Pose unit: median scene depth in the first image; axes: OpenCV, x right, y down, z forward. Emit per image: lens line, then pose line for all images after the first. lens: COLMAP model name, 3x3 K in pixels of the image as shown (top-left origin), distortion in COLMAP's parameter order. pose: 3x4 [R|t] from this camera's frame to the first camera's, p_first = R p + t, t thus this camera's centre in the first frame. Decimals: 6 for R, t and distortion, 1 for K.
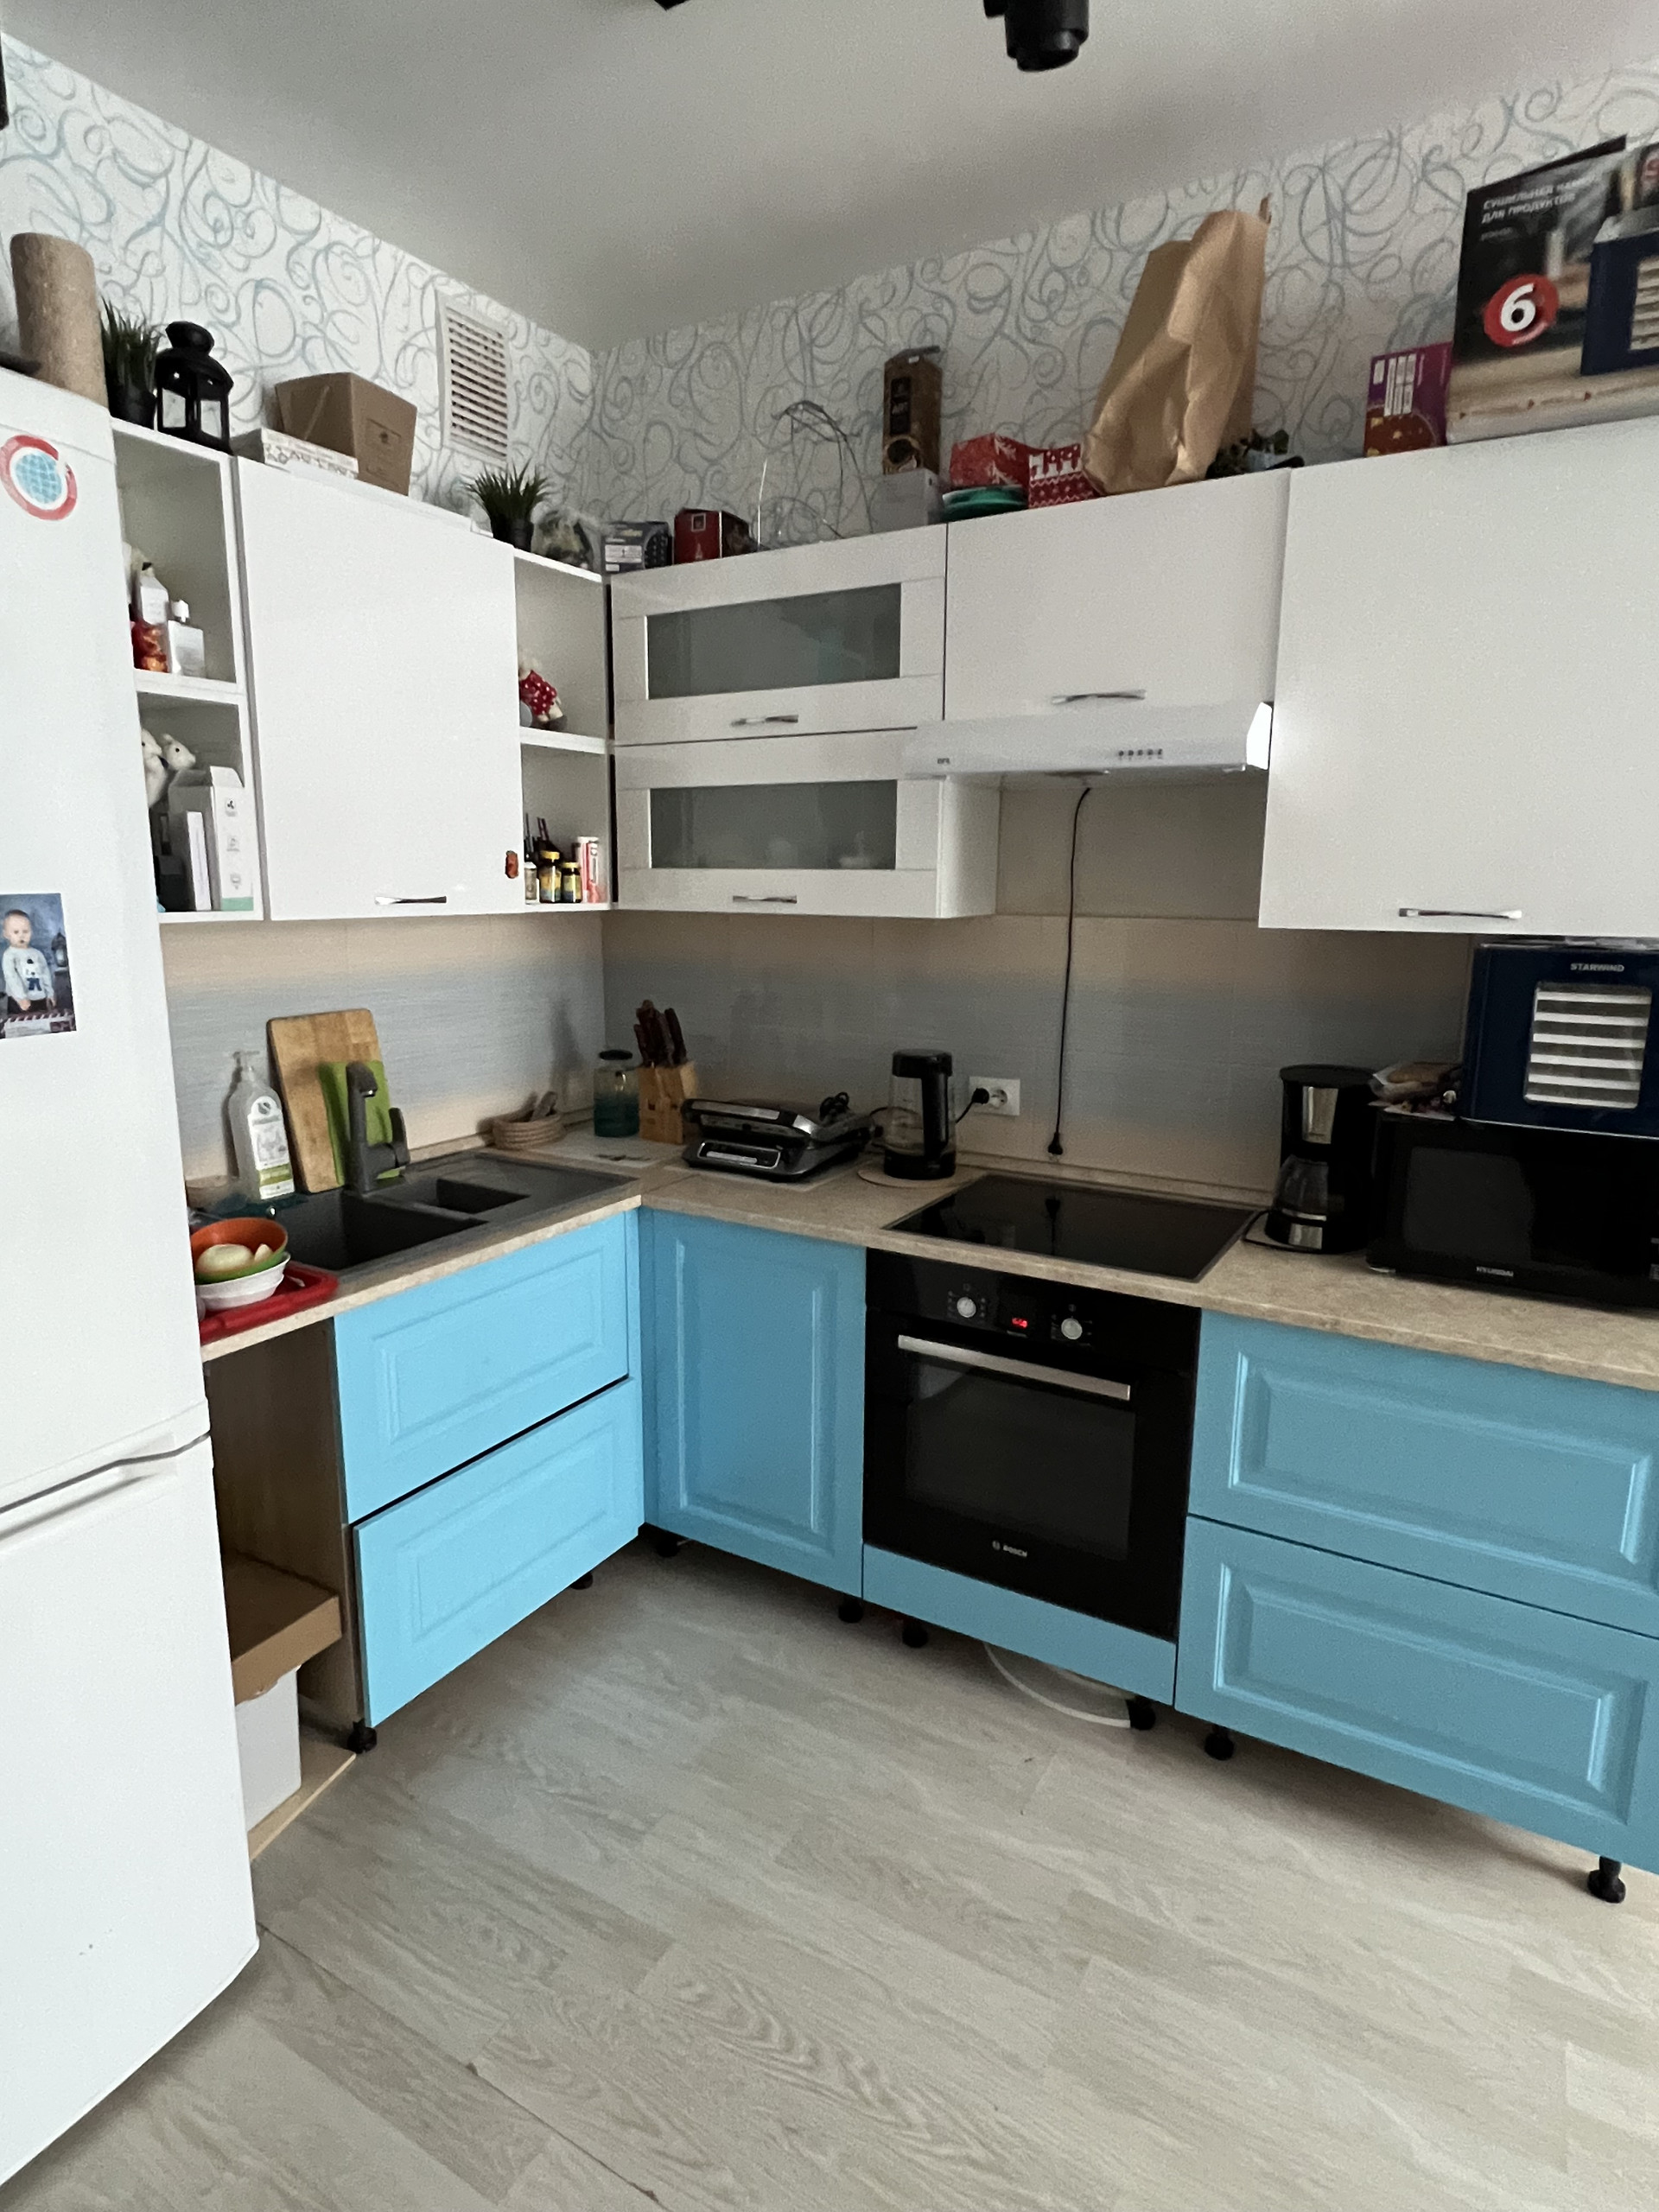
lens RADIAL K [[1223.5, 0, 824.5], [0, 1223.5, 1106.5], [0, 0, 1]] dist [-0.006359, 0.000343]
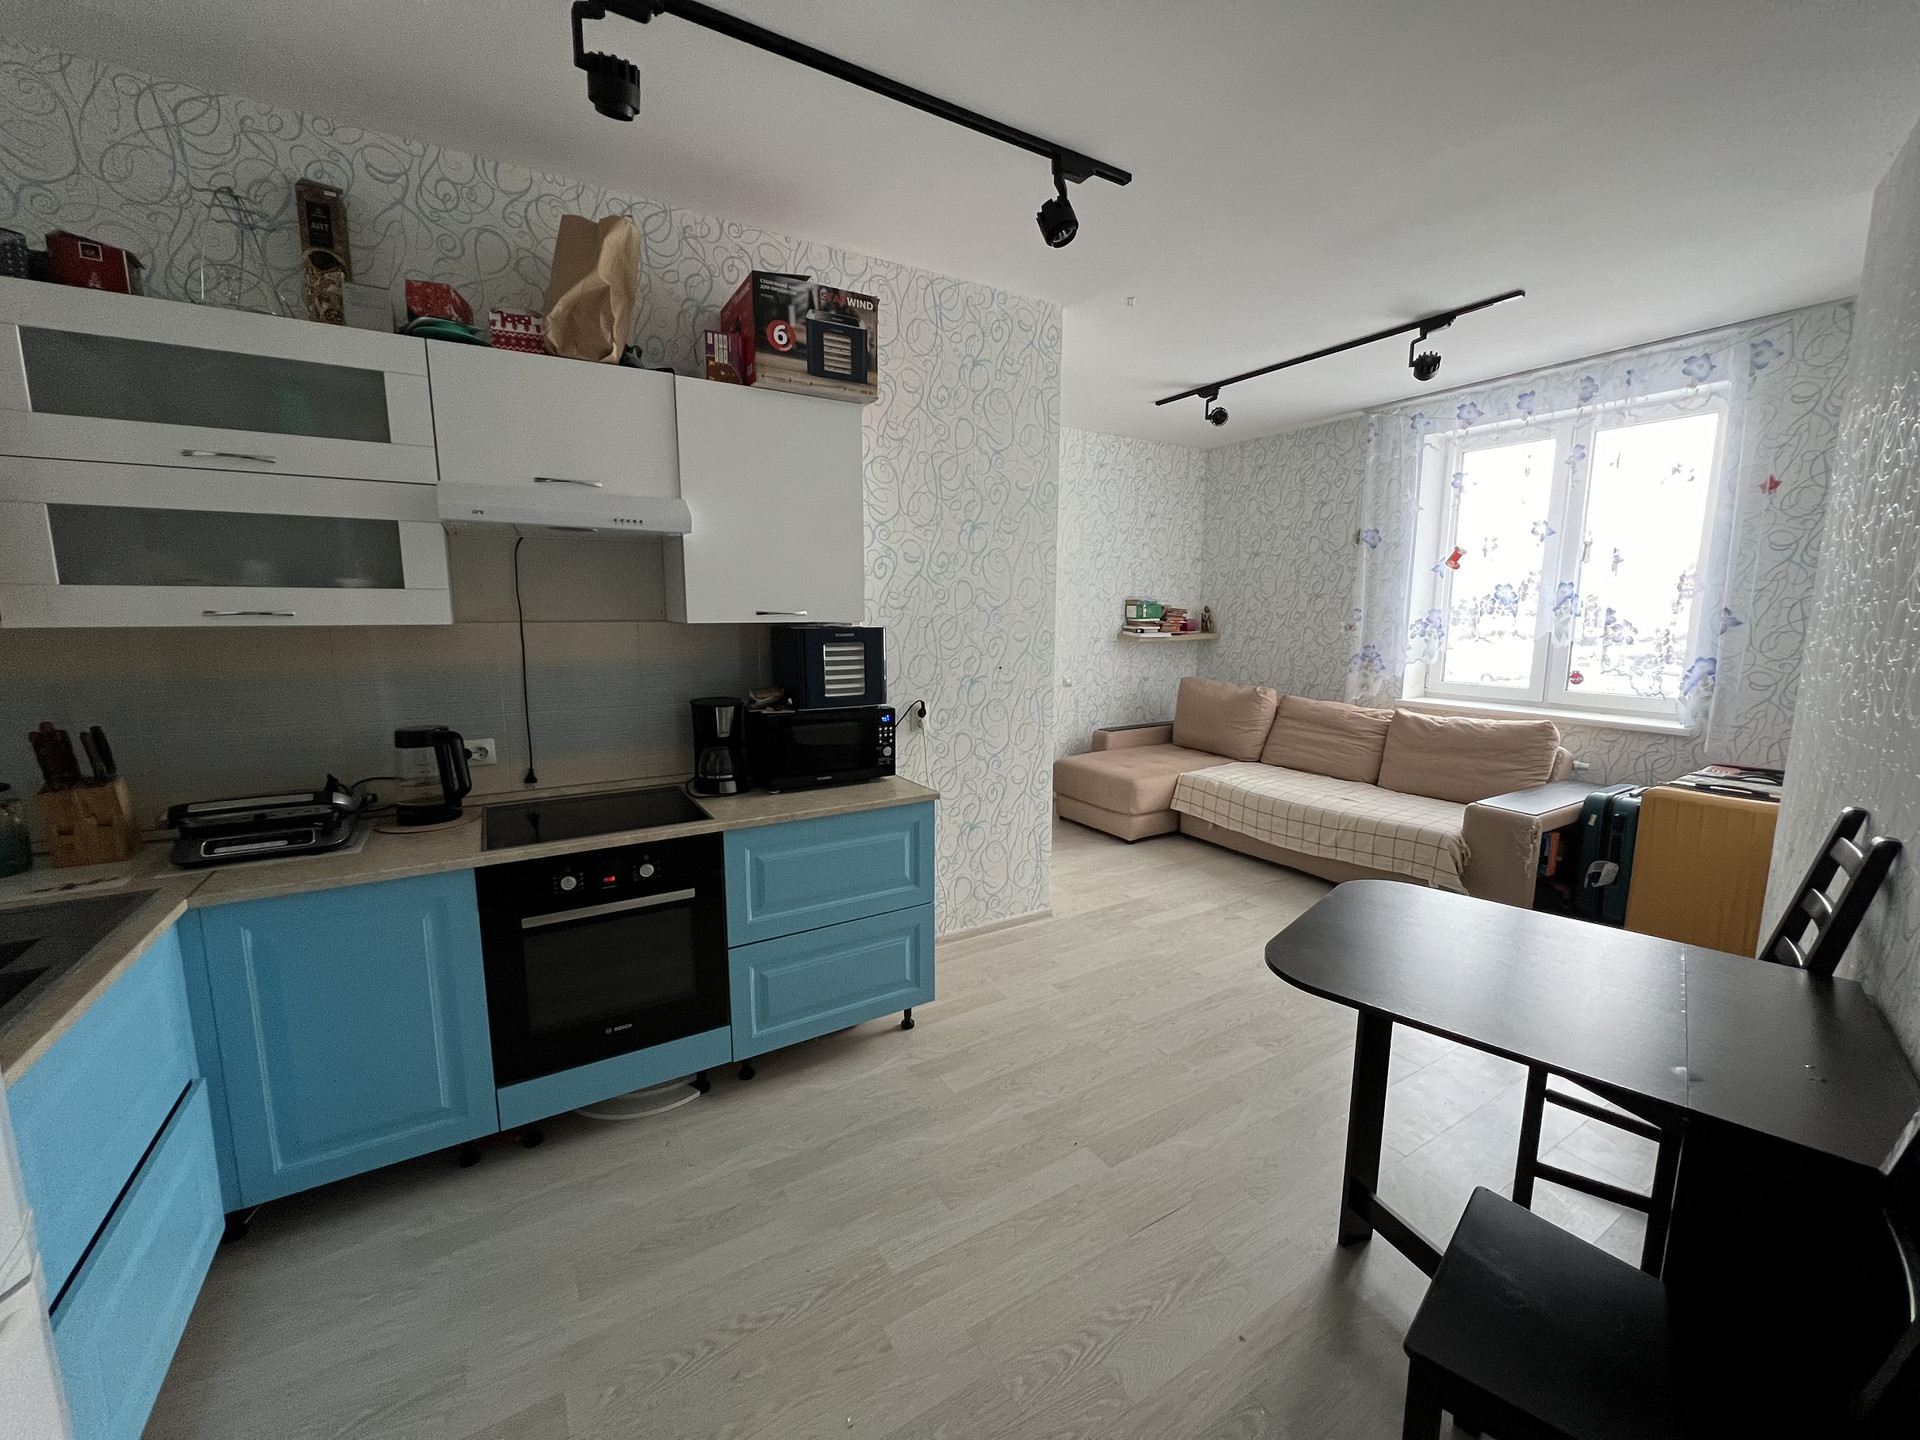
lens RADIAL K [[773.4, 0, 957.9], [0, 773.4, 721.9], [0, 0, 1]] dist [-0.009554, 0.000398]
pose [[0.454193, -0.133993, 0.880769, -0.476232], [0.166805, 0.983932, 0.063670, -0.008731], [-0.875149, 0.117998, 0.469246, 0.128992]]
